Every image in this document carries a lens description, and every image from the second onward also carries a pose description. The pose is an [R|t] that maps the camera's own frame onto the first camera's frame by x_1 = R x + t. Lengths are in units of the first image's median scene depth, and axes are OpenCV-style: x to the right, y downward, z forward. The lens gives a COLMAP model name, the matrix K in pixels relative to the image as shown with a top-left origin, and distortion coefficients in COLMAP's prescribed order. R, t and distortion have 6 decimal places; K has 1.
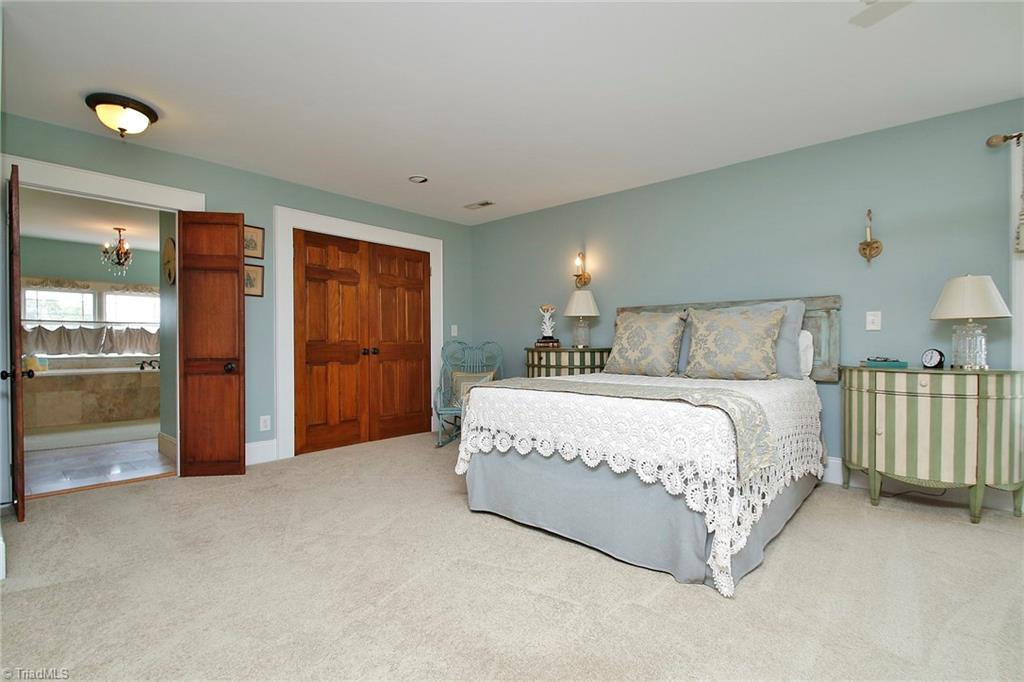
lens RADIAL K [[472.8, 0, 512.1], [0, 472.8, 349.2], [0, 0, 1]] dist [-0.005381, -0.001753]
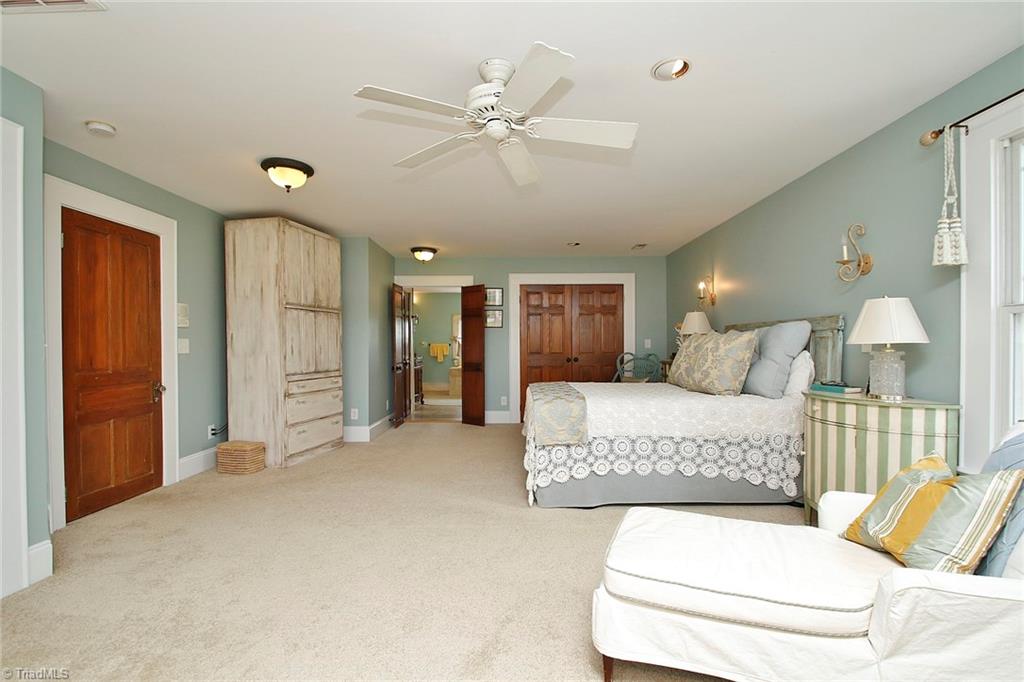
lens RADIAL K [[472.8, 0, 511.4], [0, 472.8, 344.7], [0, 0, 1]] dist [-0.005381, -0.001753]
pose [[0.650489, -0.002585, -0.759511, 0.885361], [-0.003745, 0.999971, -0.006612, -0.040930], [0.759506, 0.007146, 0.650461, -0.113459]]
